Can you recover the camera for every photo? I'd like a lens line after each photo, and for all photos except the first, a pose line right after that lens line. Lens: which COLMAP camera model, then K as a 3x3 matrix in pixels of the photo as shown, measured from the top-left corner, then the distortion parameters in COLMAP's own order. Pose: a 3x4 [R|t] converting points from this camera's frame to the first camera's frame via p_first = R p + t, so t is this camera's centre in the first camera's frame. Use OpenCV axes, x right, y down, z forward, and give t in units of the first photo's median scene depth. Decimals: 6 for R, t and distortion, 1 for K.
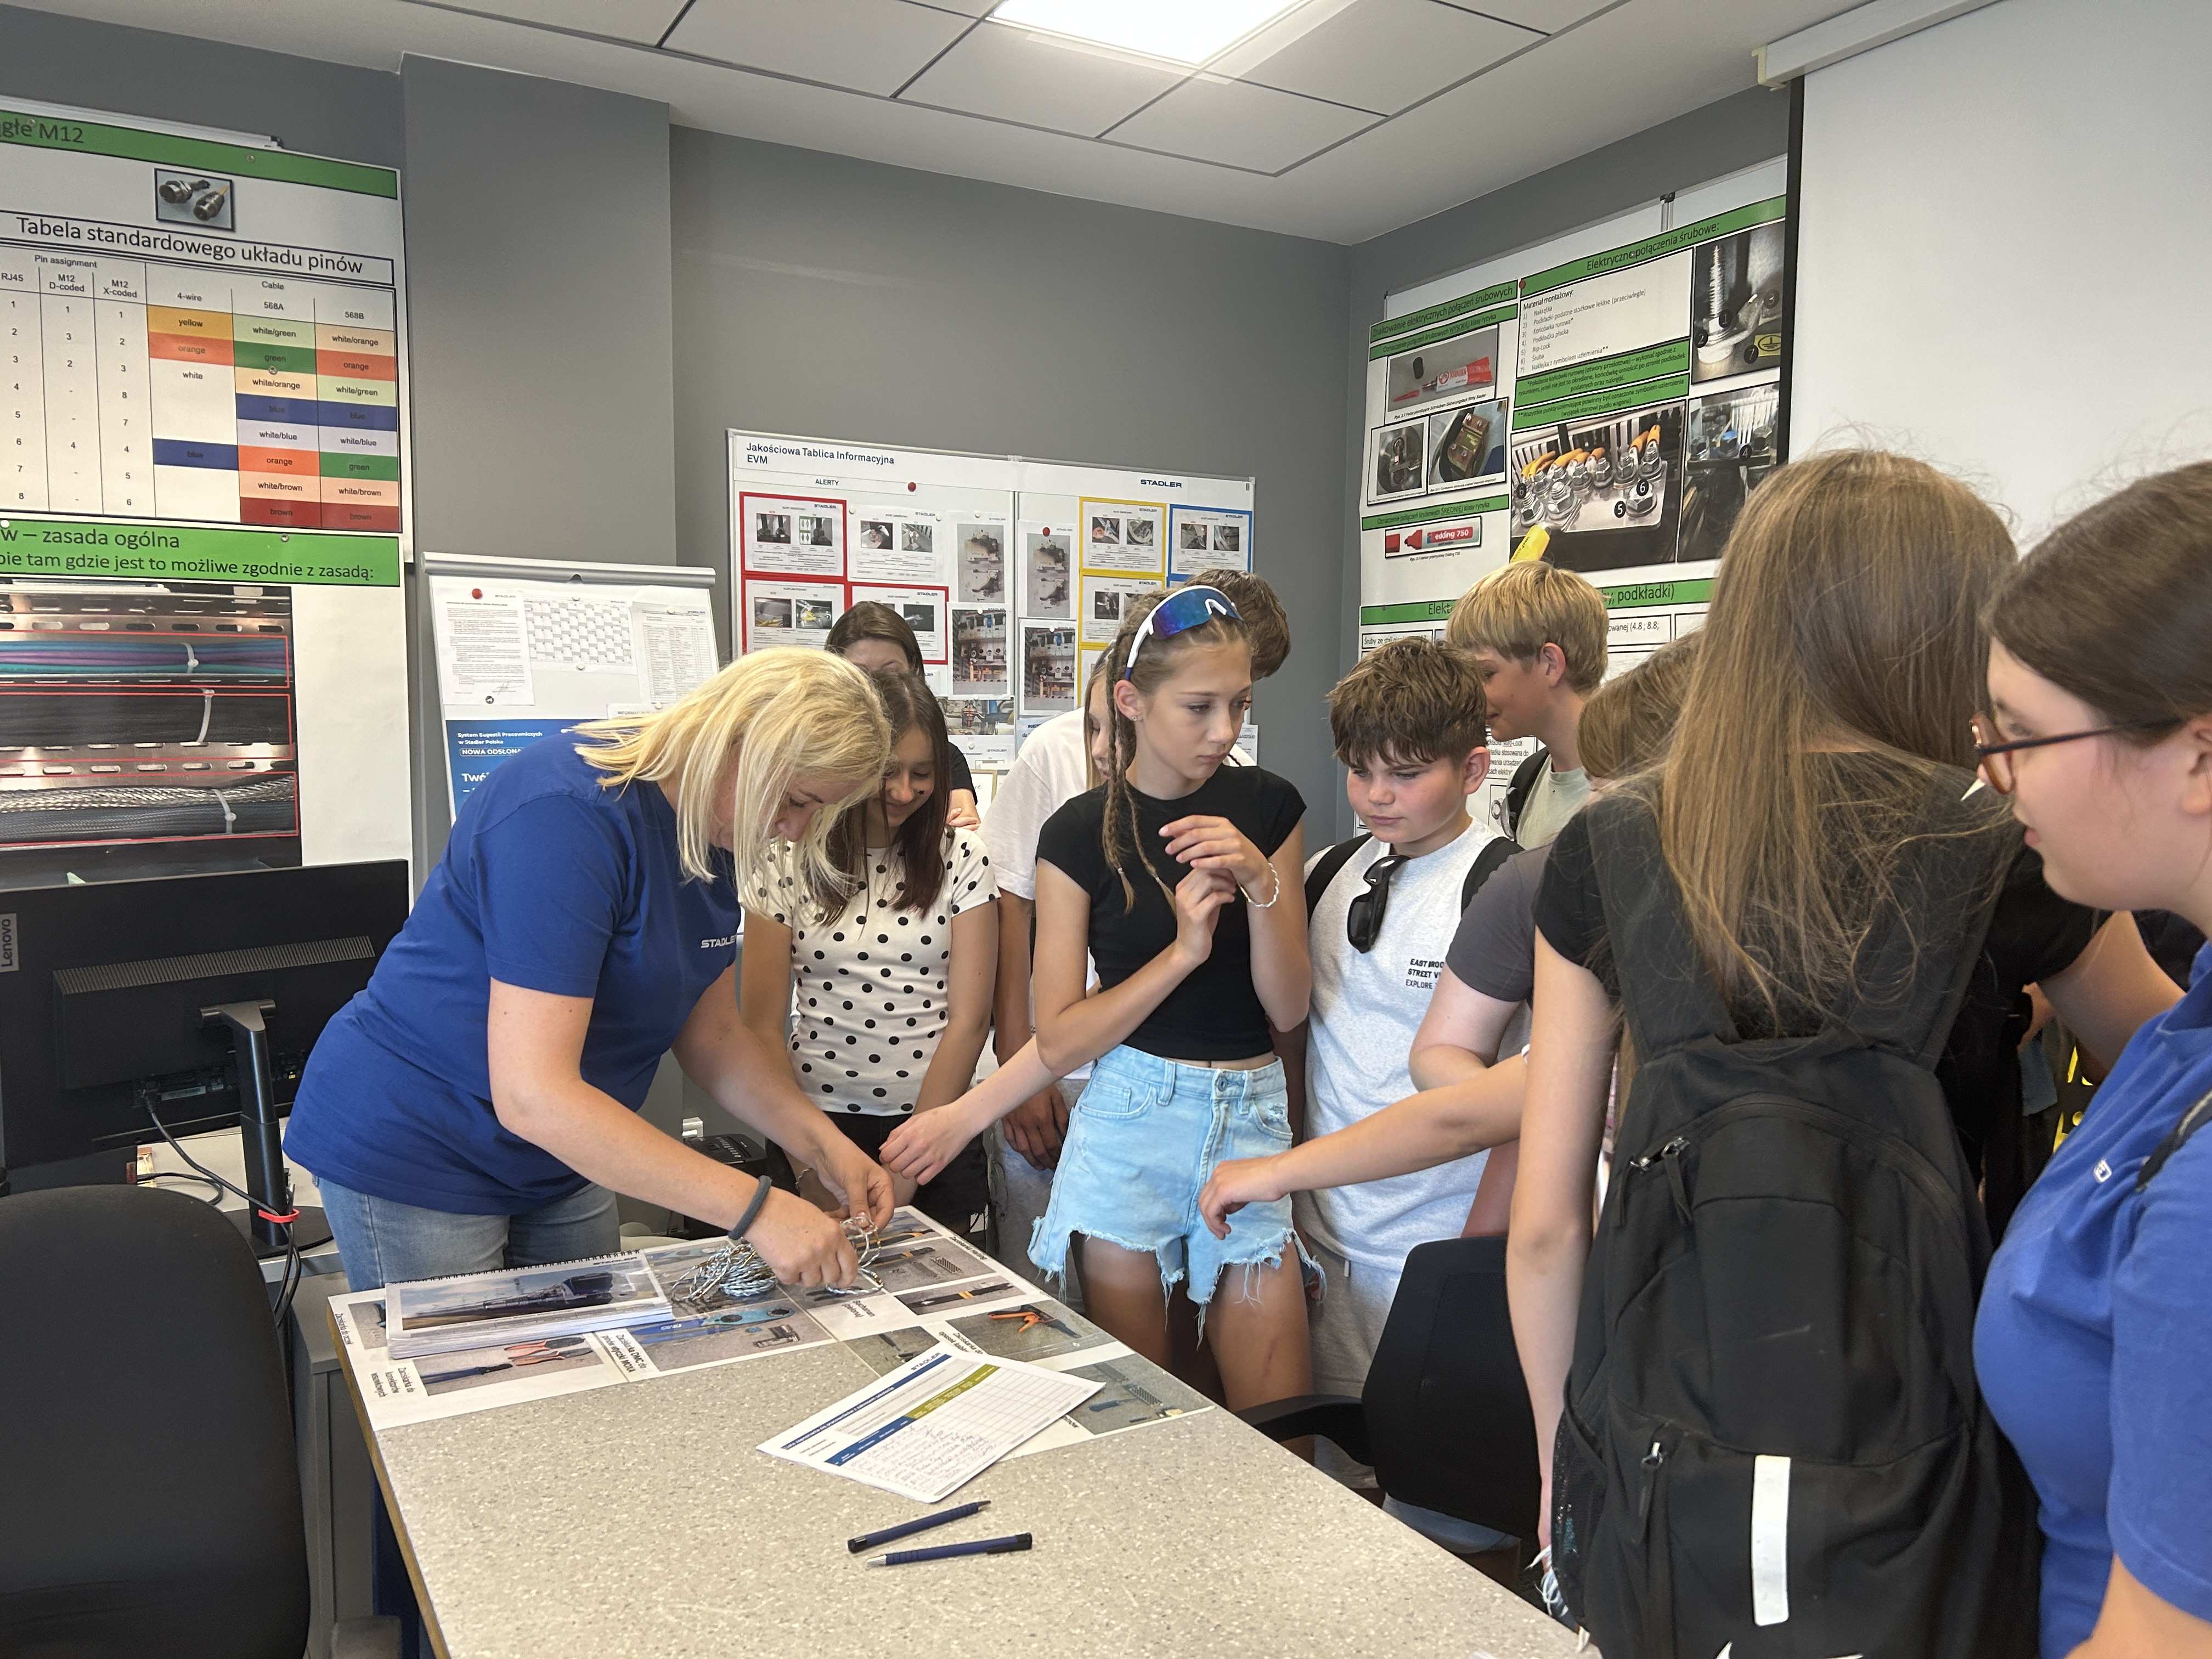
lens RADIAL K [[1671.5, 0, 1106.9], [0, 1671.5, 851.5], [0, 0, 1]] dist [0.067960, -0.064439]
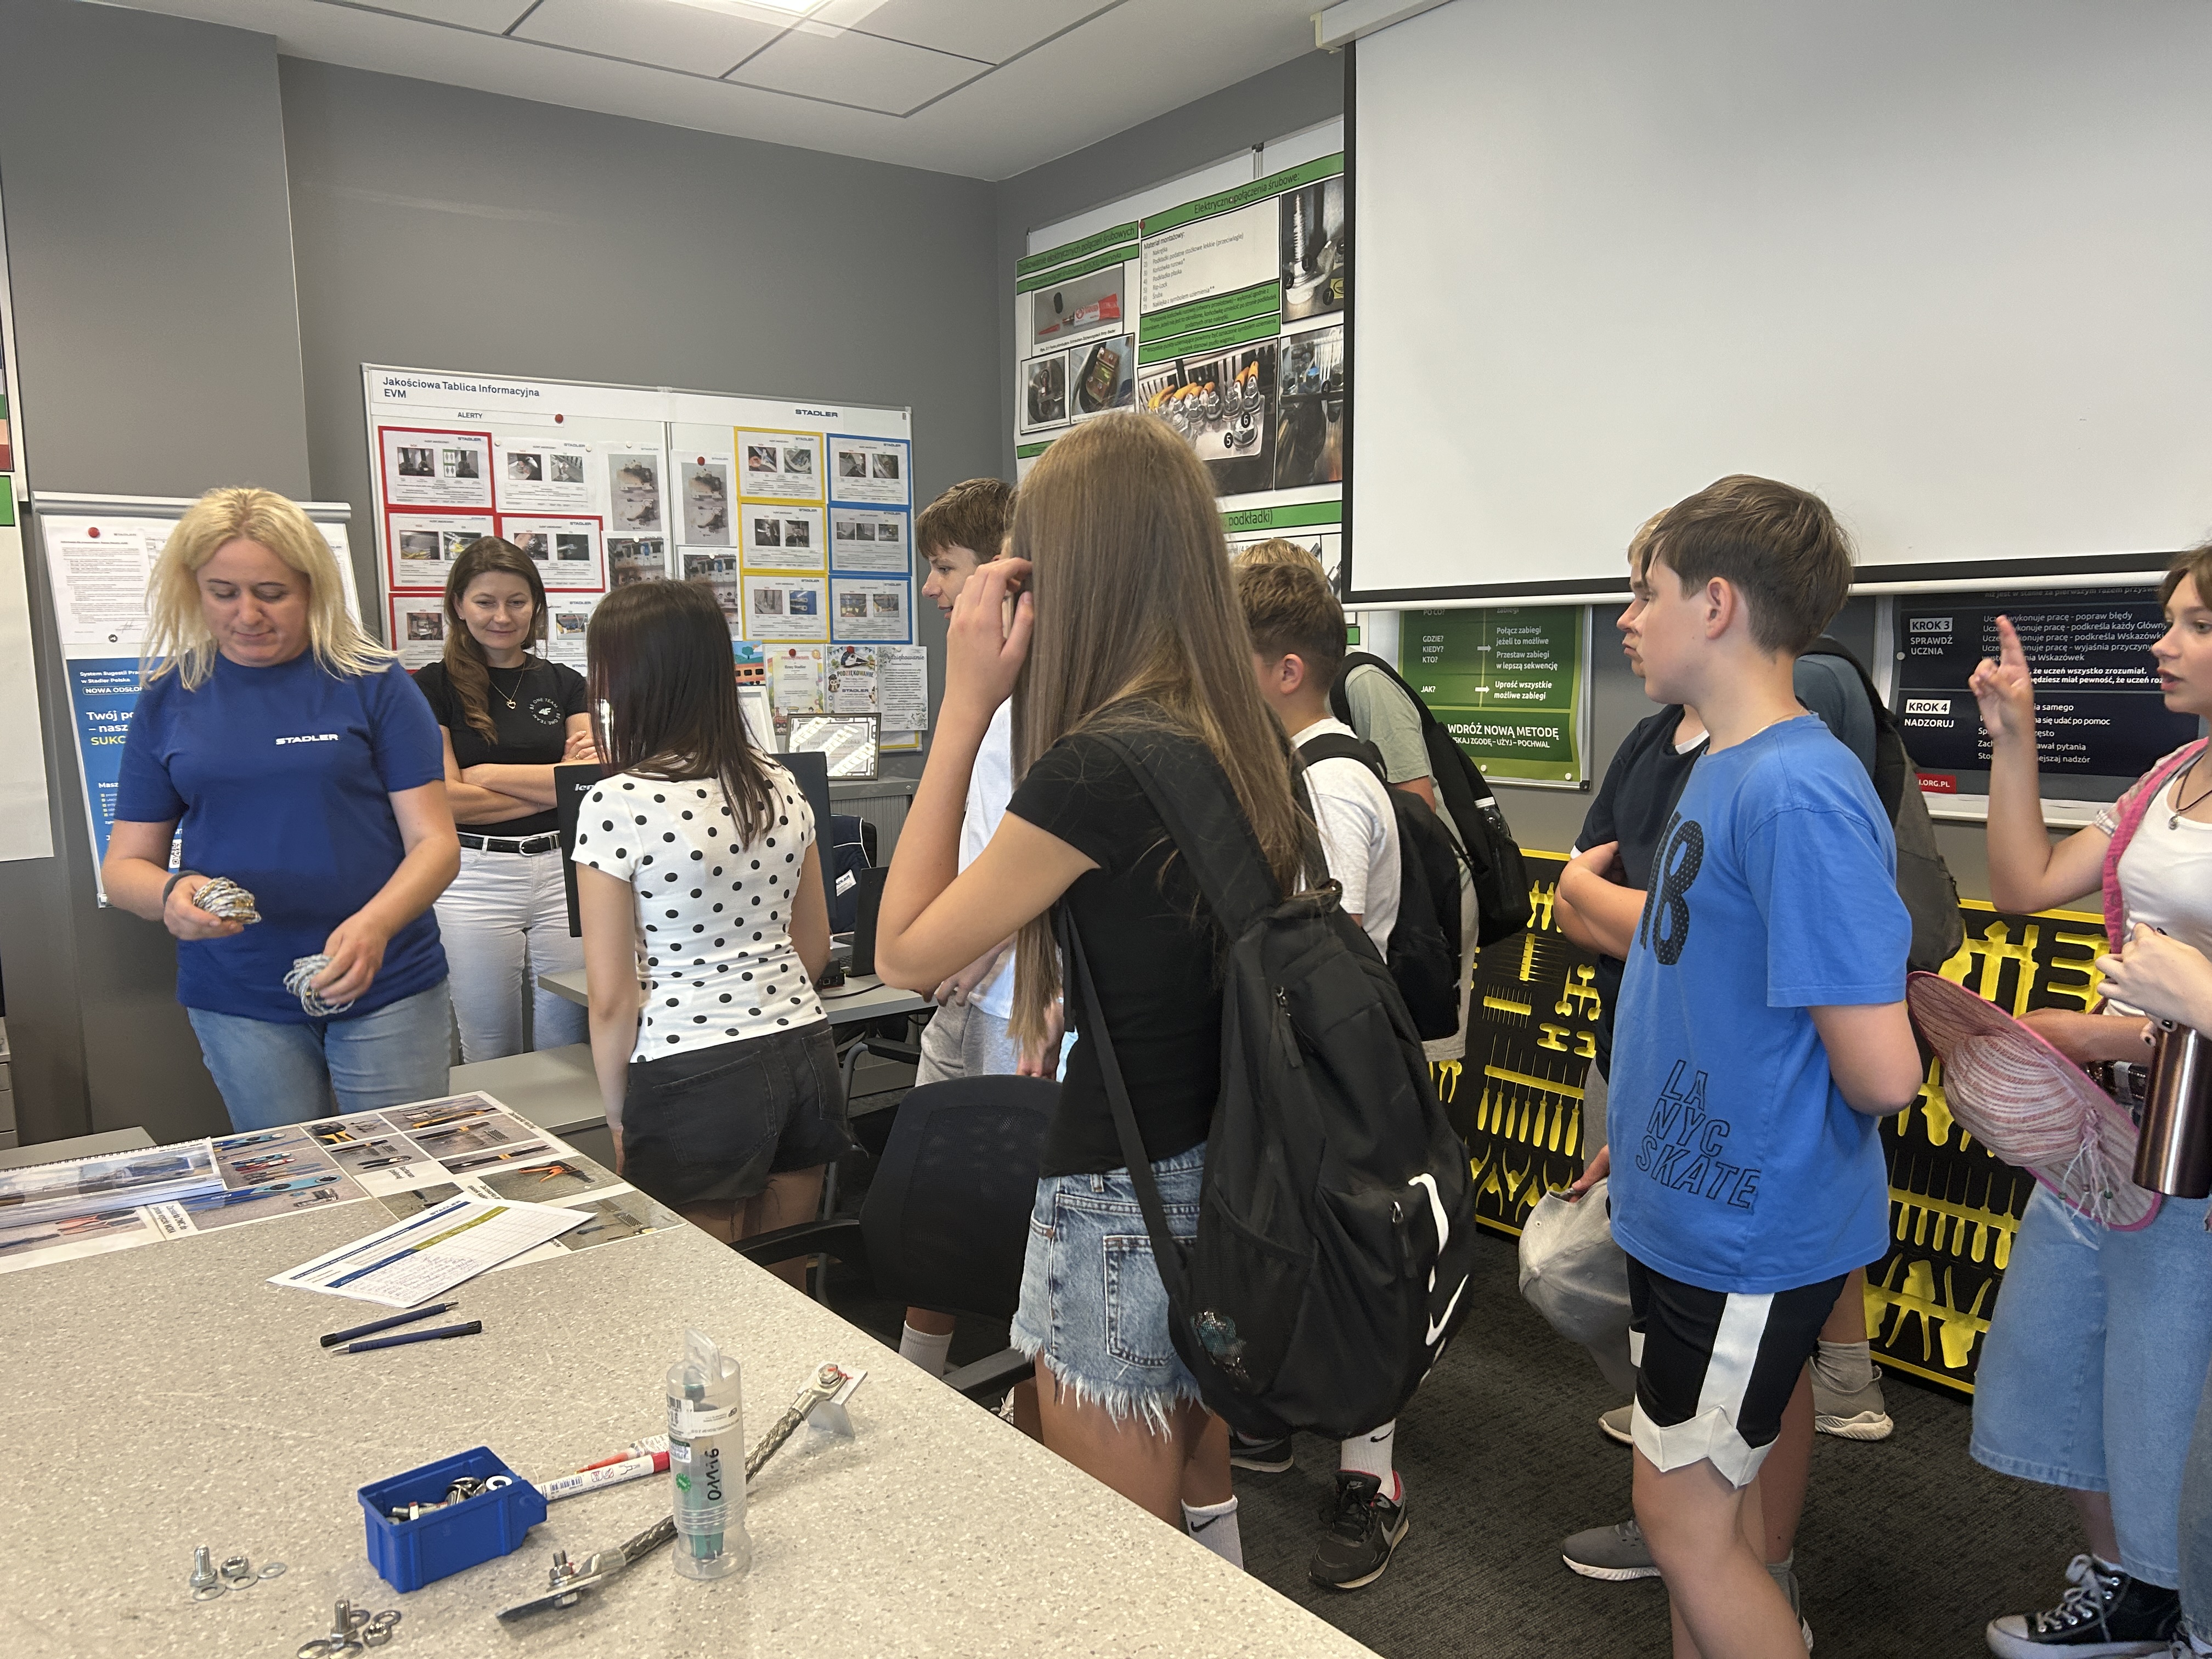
lens RADIAL K [[1671.5, 0, 1104.8], [0, 1671.5, 850.7], [0, 0, 1]] dist [0.067960, -0.064439]
pose [[0.991707, -0.039240, 0.122380, 0.085005], [0.033324, 0.998192, 0.050022, 0.005712], [-0.124122, -0.045529, 0.991222, -0.081065]]
